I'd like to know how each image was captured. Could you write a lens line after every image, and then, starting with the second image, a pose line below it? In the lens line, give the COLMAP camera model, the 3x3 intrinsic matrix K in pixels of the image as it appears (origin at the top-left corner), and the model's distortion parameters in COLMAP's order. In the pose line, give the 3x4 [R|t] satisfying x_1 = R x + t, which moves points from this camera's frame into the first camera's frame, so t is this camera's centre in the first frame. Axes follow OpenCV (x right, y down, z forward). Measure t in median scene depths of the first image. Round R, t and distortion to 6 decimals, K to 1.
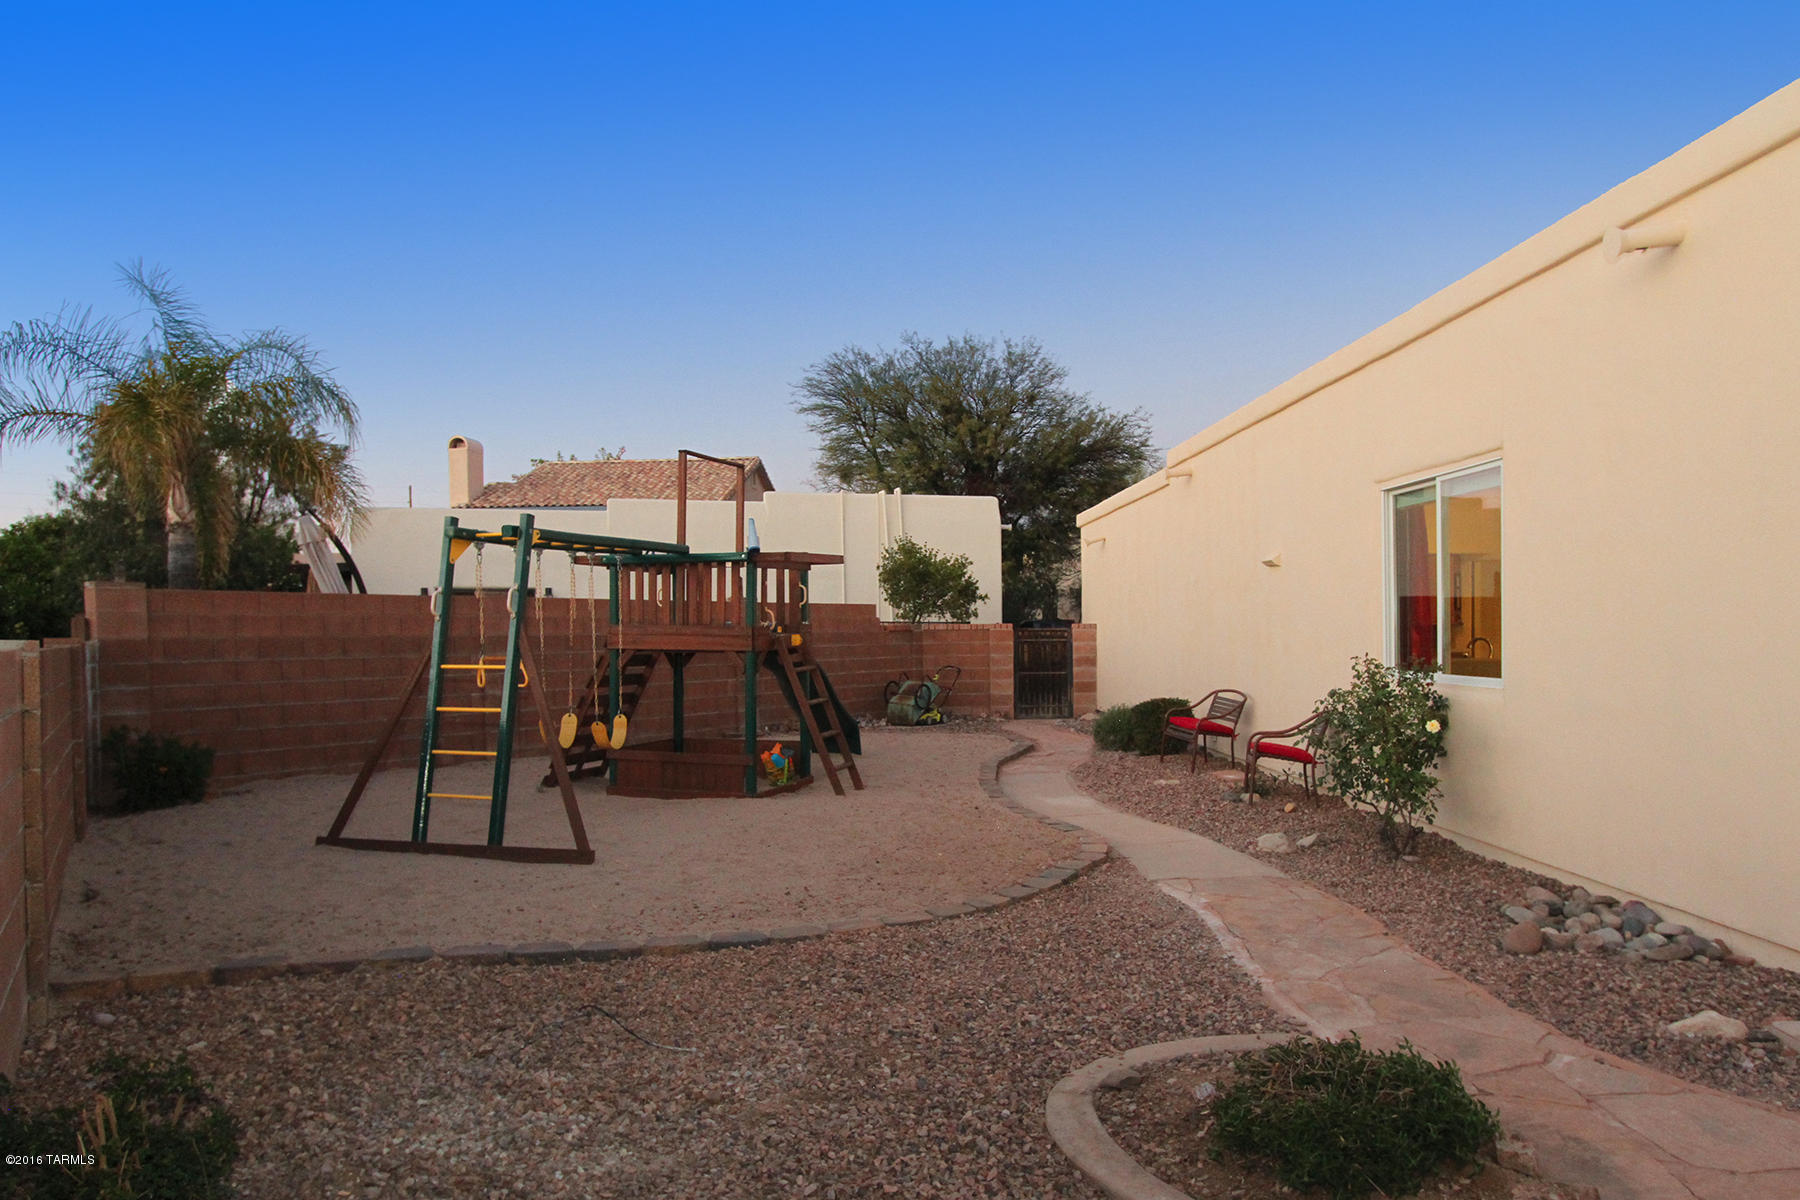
lens RADIAL K [[1223.6, 0, 900.0], [0, 1223.6, 600.0], [0, 0, 1]] dist [-0.038348, 0.028044]
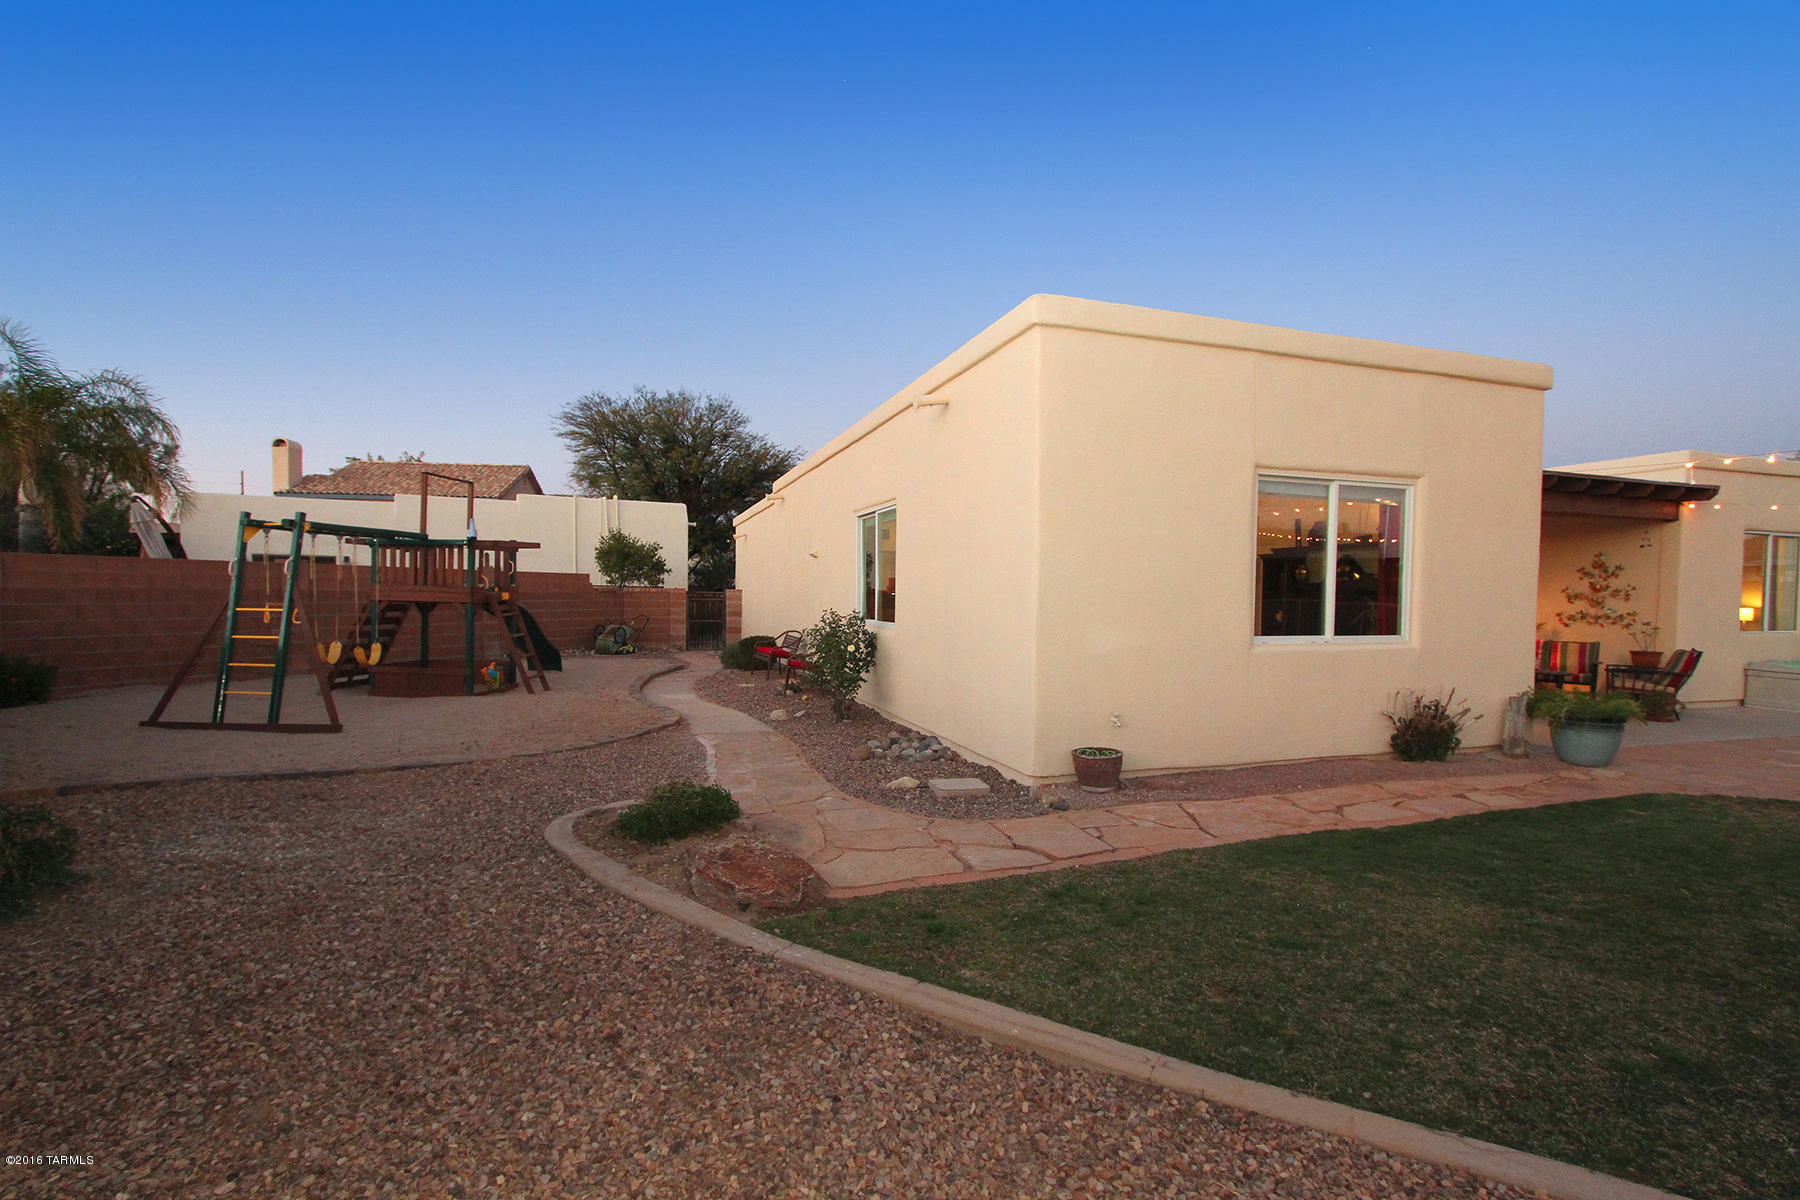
lens RADIAL K [[871.3, 0, 902.4], [0, 871.3, 589.6], [0, 0, 1]] dist [-0.018603, -0.000039]
pose [[0.964475, 0.018369, 0.263536, 0.110603], [-0.023503, 0.999590, 0.016342, -0.005685], [-0.263128, -0.021956, 0.964511, -0.202853]]
